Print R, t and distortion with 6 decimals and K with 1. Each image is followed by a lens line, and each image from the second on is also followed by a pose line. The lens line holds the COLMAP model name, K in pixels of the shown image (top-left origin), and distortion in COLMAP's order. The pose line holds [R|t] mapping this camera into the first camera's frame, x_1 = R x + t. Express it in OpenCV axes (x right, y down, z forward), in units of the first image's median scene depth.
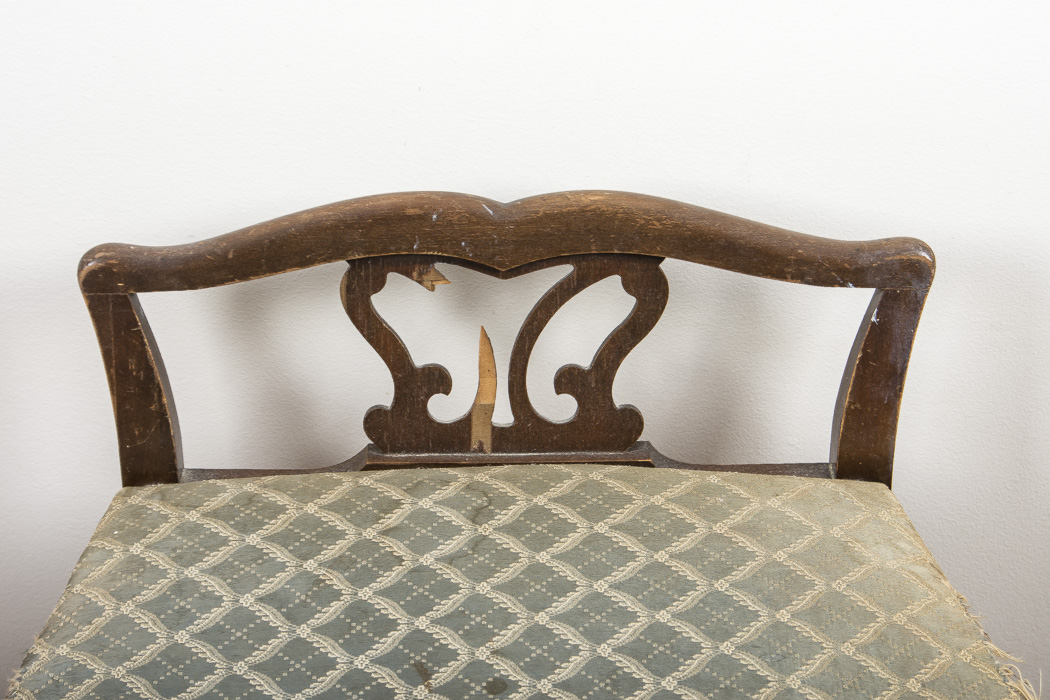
lens RADIAL K [[2937.0, 0, 525.0], [0, 2937.0, 350.0], [0, 0, 1]] dist [0.281972, 0.400267]
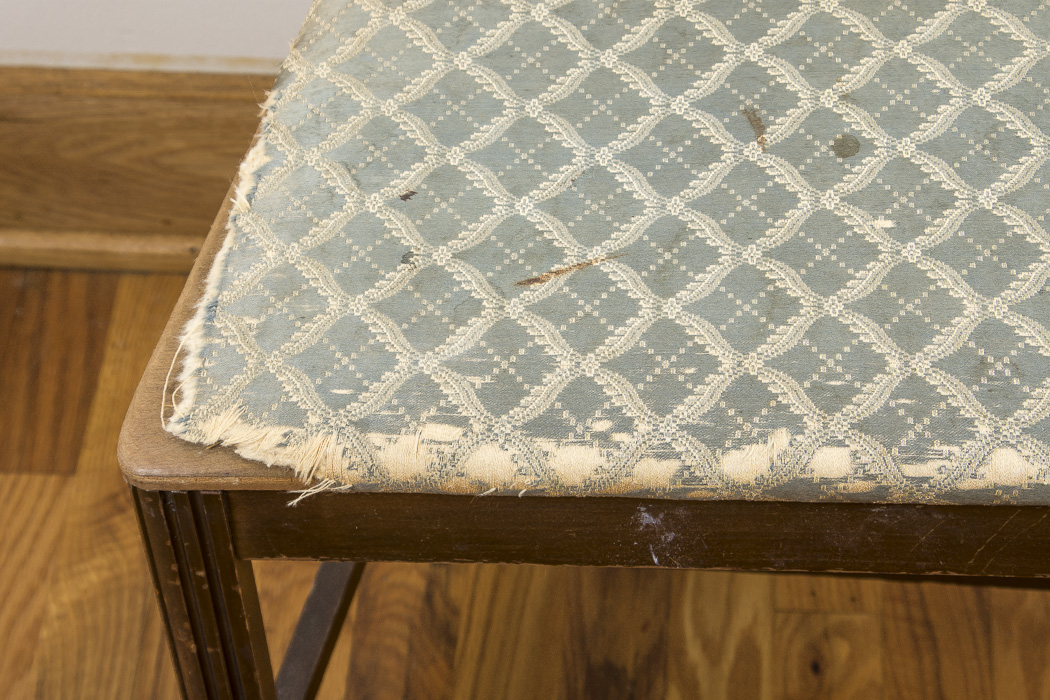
lens RADIAL K [[2703.6, 0, 524.6], [0, 2703.6, 370.8], [0, 0, 1]] dist [0.213009, 0.619441]
pose [[0.996620, 0.033006, -0.075233, -0.036094], [-0.005165, 0.939108, 0.343582, -0.077444], [0.081992, -0.342032, 0.936104, 0.241595]]
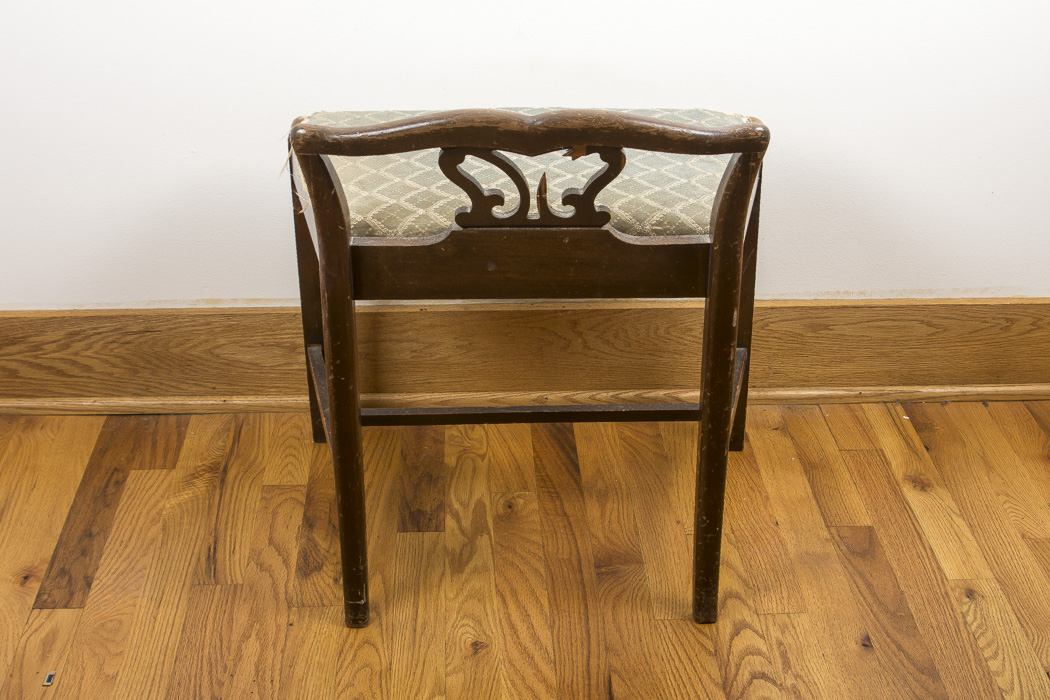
lens RADIAL K [[1642.7, 0, 525.0], [0, 1642.7, 350.0], [0, 0, 1]] dist [-0.043208, 0.001569]
pose [[0.998607, -0.010697, 0.051674, -0.056660], [0.016822, 0.992681, -0.119592, 0.369842], [-0.050017, 0.120294, 0.991477, -0.203313]]
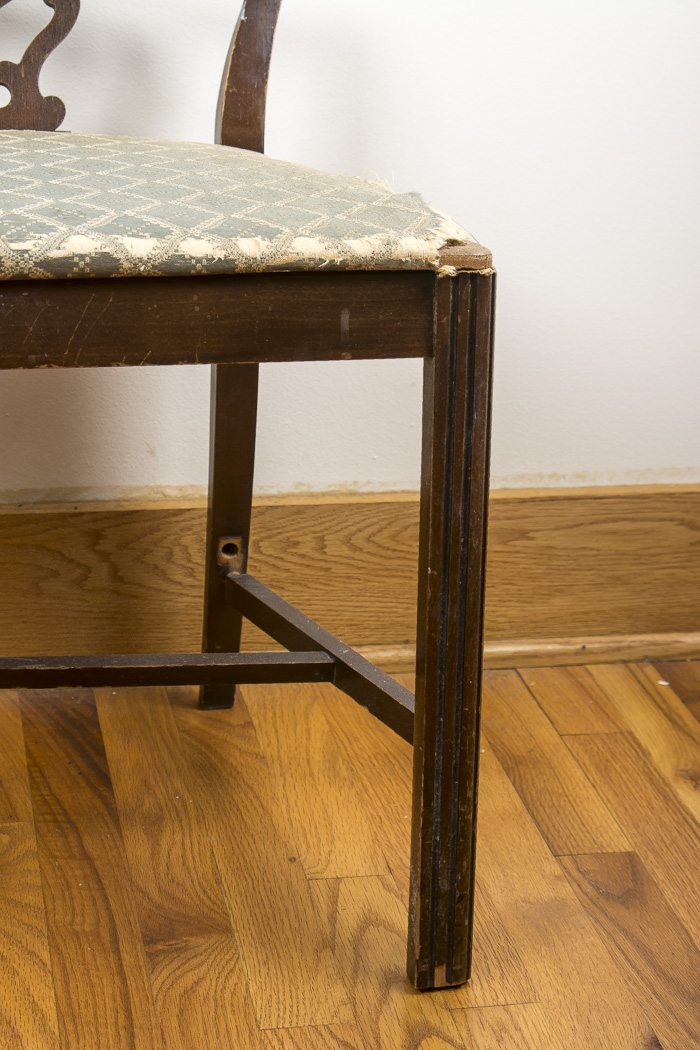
lens RADIAL K [[2249.2, 0, 350.0], [0, 2249.2, 525.0], [0, 0, 1]] dist [0.102466, 0.470742]
pose [[0.980635, -0.028684, 0.193731, -0.033191], [0.071145, 0.973811, -0.215940, 0.423032], [-0.182464, 0.225541, 0.956994, 0.100855]]
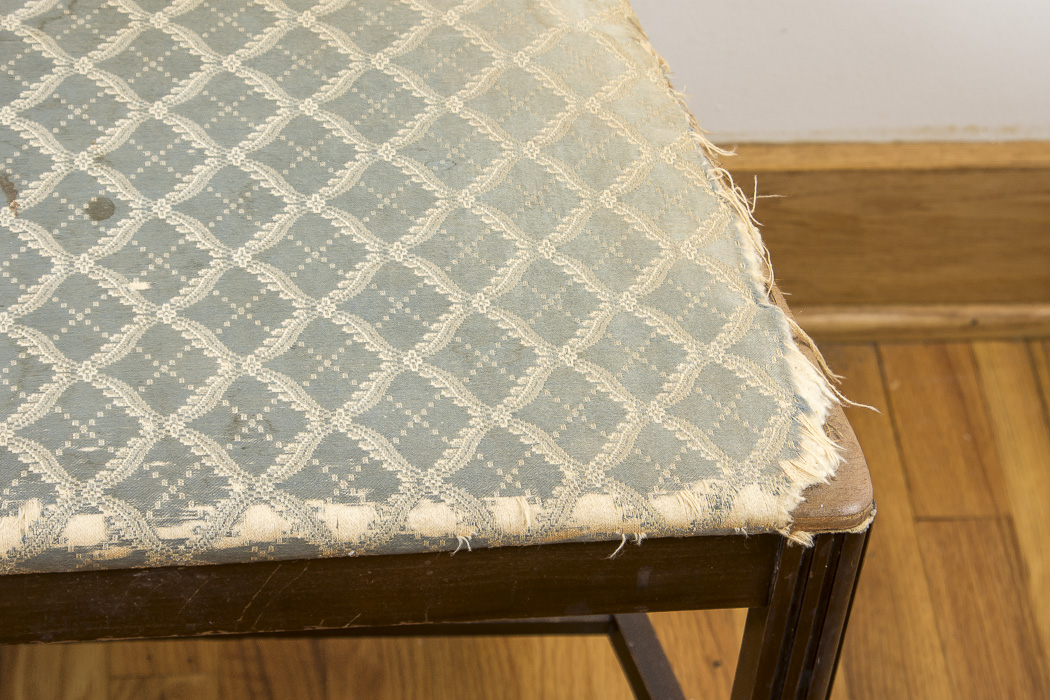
lens RADIAL K [[2703.6, 0, 524.6], [0, 2703.6, 370.8], [0, 0, 1]] dist [0.213009, 0.619441]
pose [[0.992876, -0.017828, 0.117815, 0.015285], [-0.021362, 0.946093, 0.323189, -0.079510], [-0.117226, -0.323403, 0.938972, 0.244592]]
